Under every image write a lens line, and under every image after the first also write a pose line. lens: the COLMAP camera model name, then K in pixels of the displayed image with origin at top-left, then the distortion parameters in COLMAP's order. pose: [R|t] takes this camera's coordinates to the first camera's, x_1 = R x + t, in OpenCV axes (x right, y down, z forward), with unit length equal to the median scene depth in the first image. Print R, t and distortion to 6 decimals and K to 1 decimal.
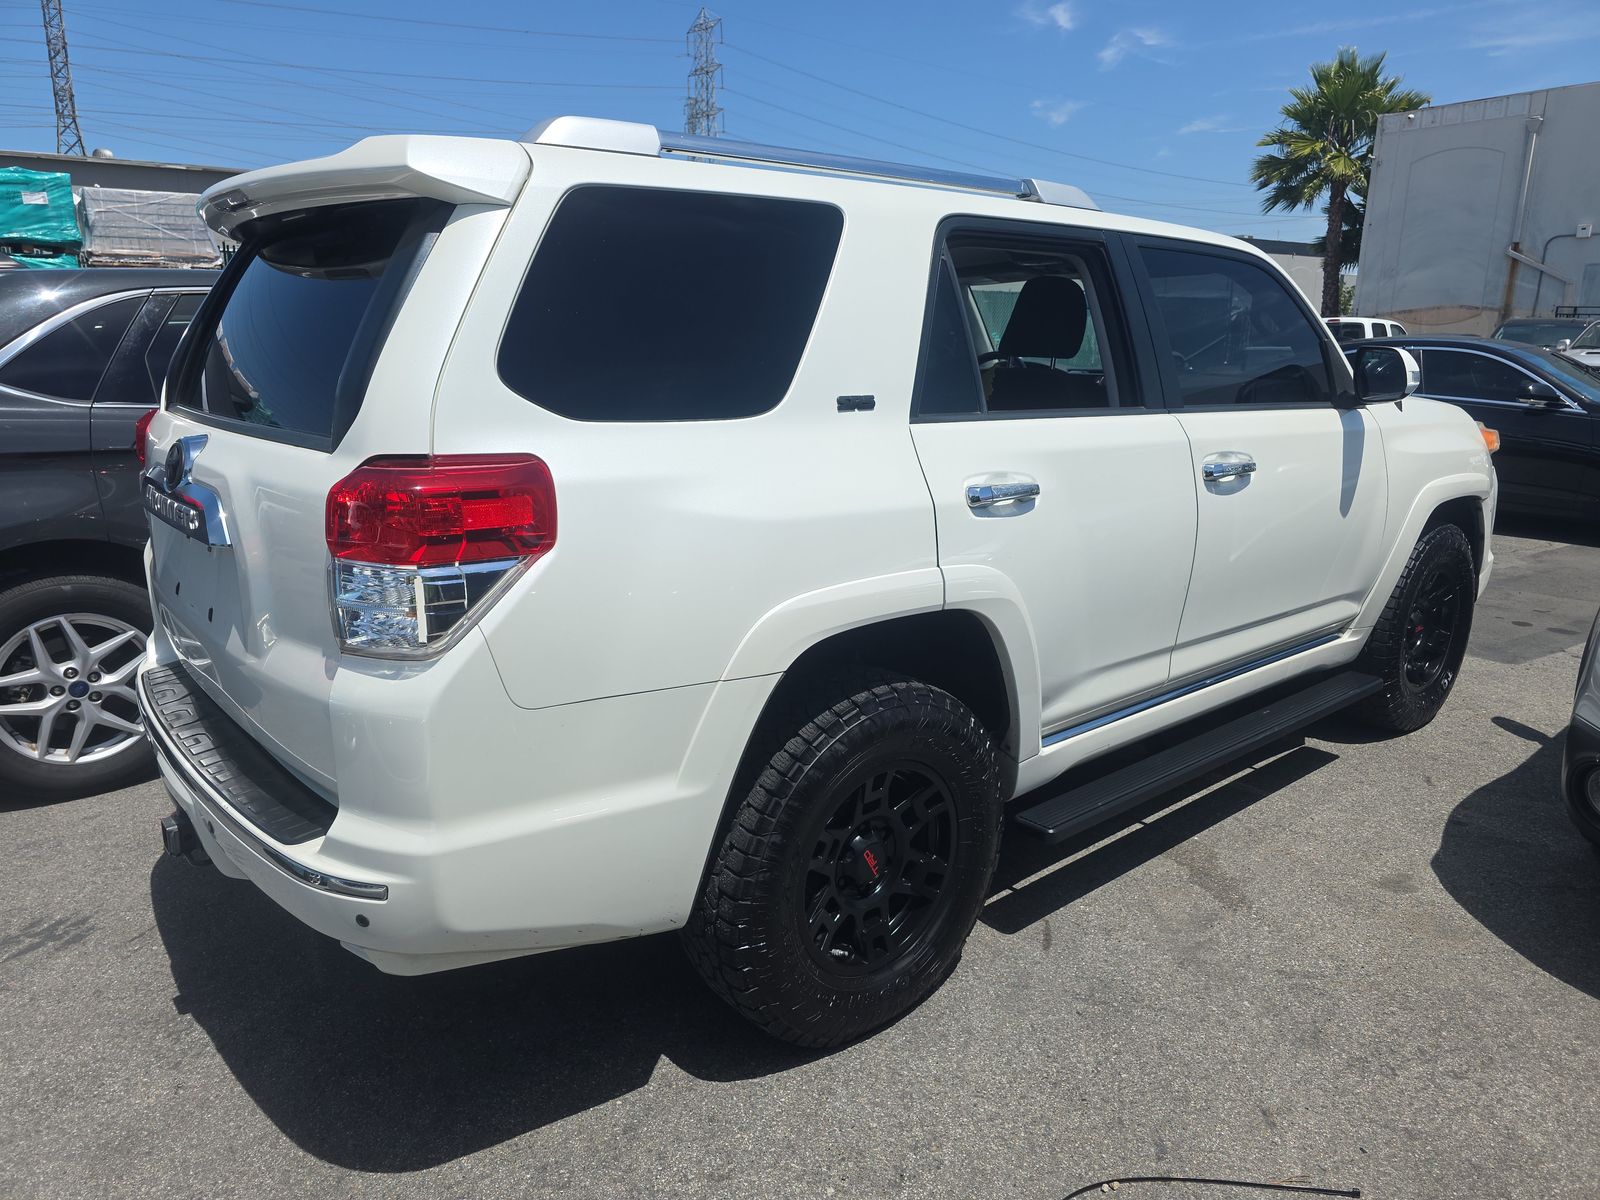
lens RADIAL K [[1071.2, 0, 800.0], [0, 1071.2, 600.0], [0, 0, 1]] dist [0.059791, -0.051015]
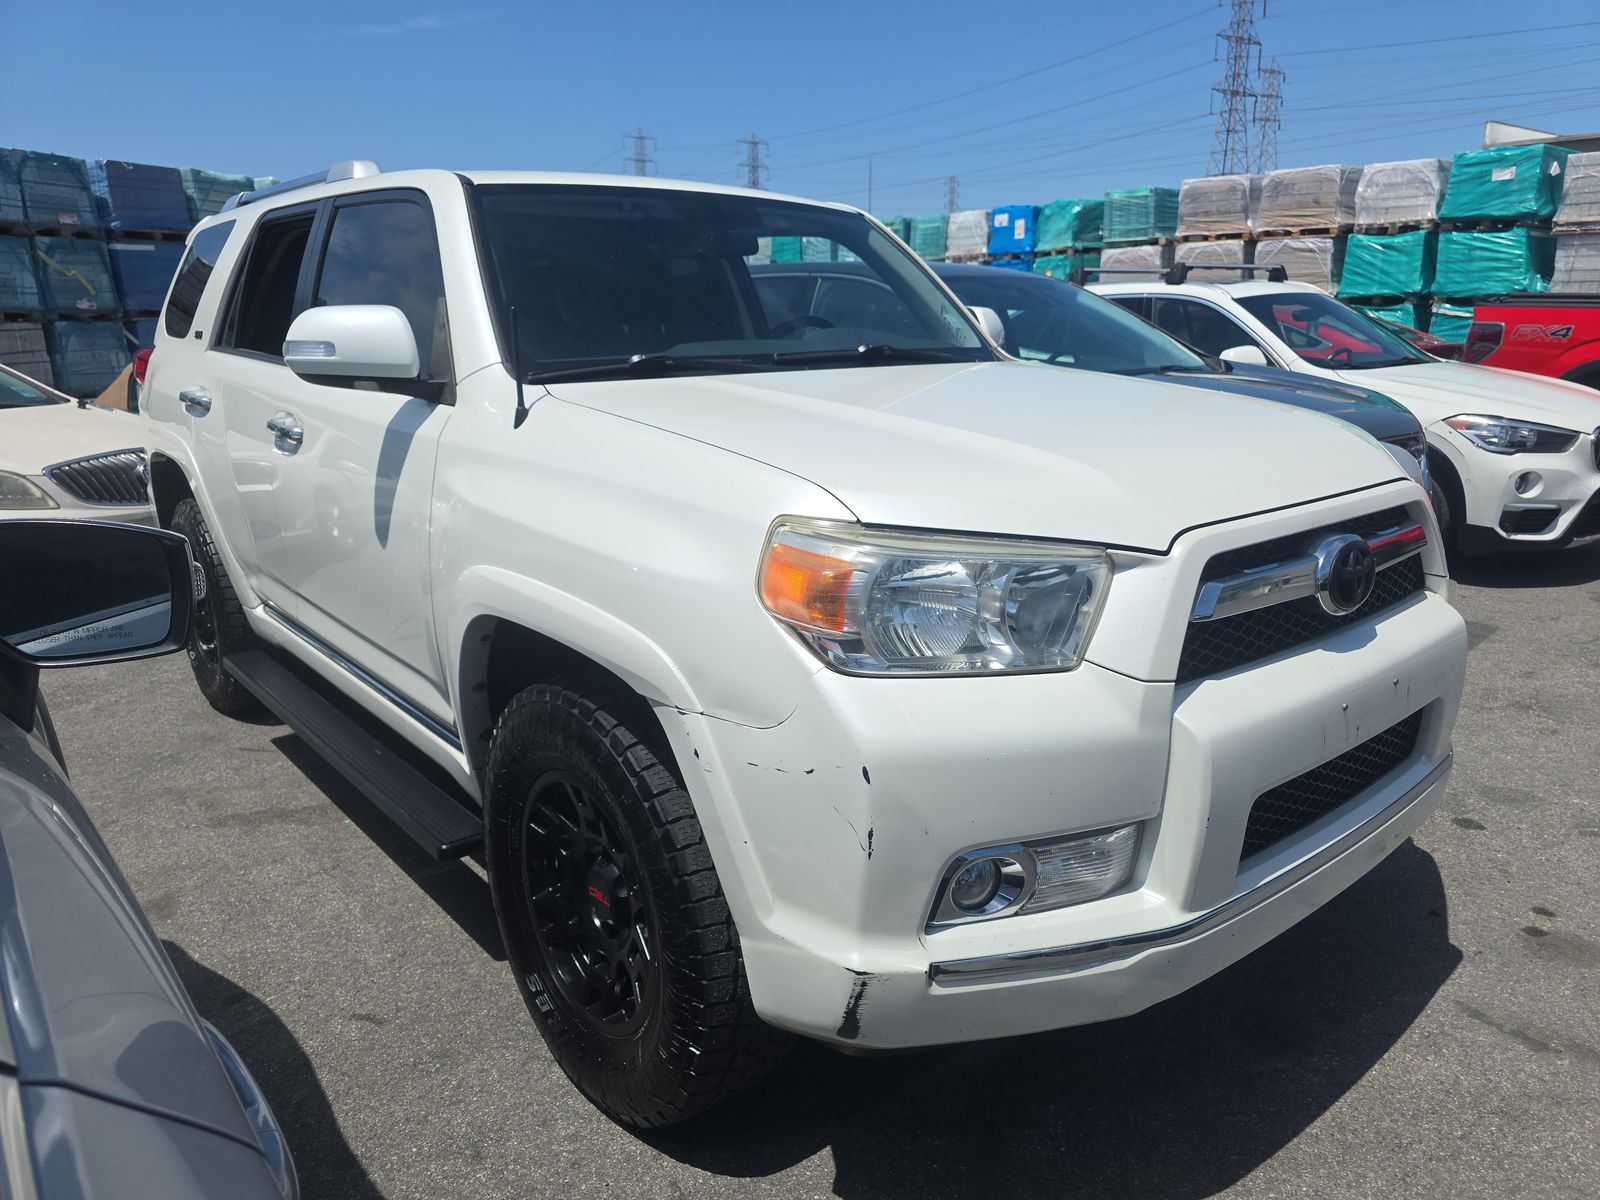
lens RADIAL K [[1071.2, 0, 800.0], [0, 1071.2, 600.0], [0, 0, 1]] dist [0.059791, -0.051015]
pose [[0.002834, 0.244857, -0.969555, 1.341187], [-0.234174, 0.942762, 0.237406, -0.295771], [0.972190, 0.226372, 0.060011, 1.403928]]
